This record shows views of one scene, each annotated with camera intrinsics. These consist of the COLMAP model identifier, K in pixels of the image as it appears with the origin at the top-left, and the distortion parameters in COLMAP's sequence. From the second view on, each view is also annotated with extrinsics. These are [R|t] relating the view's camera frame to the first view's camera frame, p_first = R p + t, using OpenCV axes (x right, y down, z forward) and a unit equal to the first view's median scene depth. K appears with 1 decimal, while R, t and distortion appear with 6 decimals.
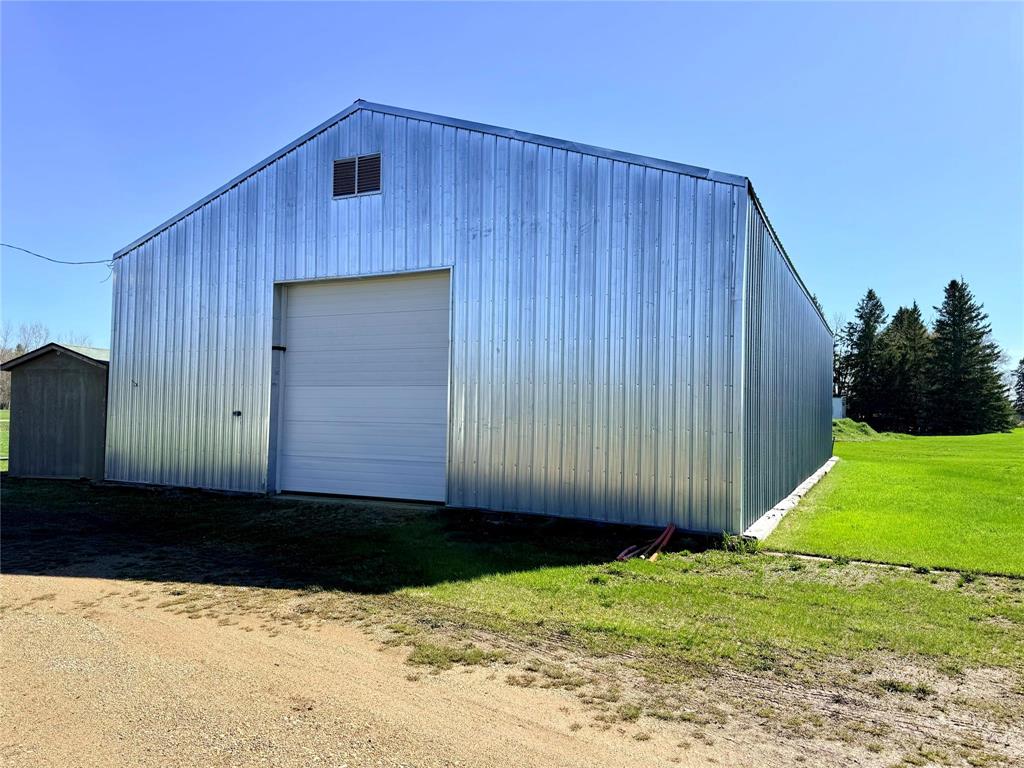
lens RADIAL K [[724.3, 0, 510.8], [0, 724.3, 406.2], [0, 0, 1]] dist [0.003612, -0.000414]
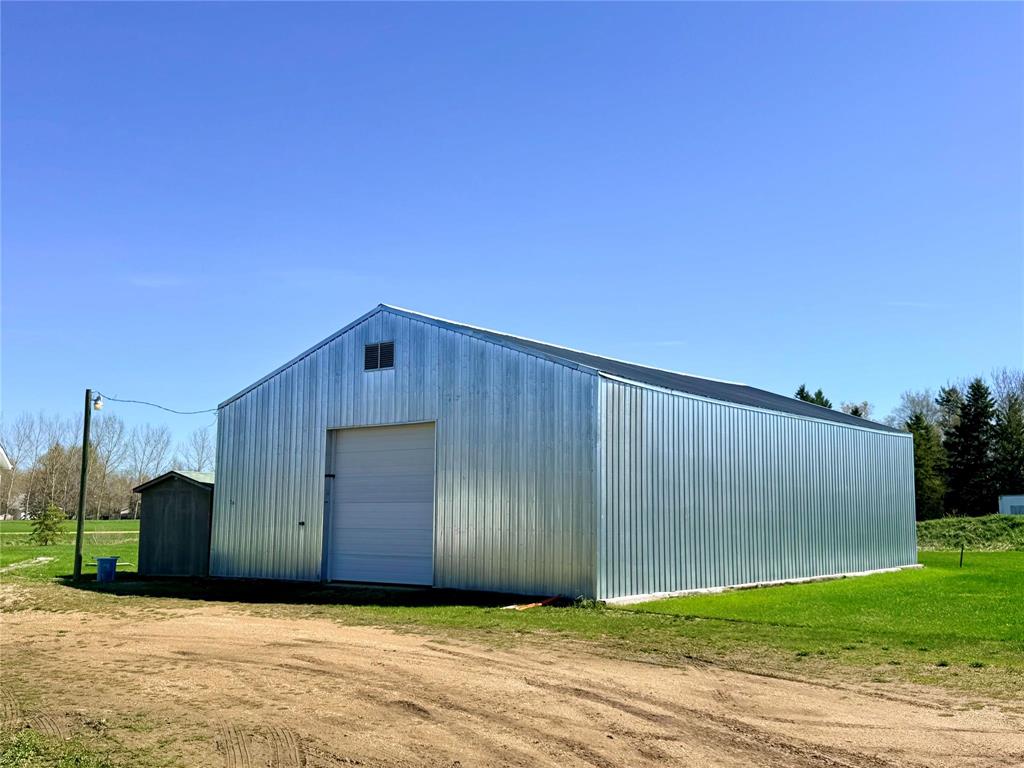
lens RADIAL K [[1021.8, 0, 512.0], [0, 1021.8, 384.0], [0, 0, 1]] dist [0.194994, -0.425082]
pose [[0.978649, -0.041599, -0.201287, 0.432049], [0.019034, 0.993440, -0.112763, -0.025193], [0.204657, 0.106524, 0.973020, -0.881876]]
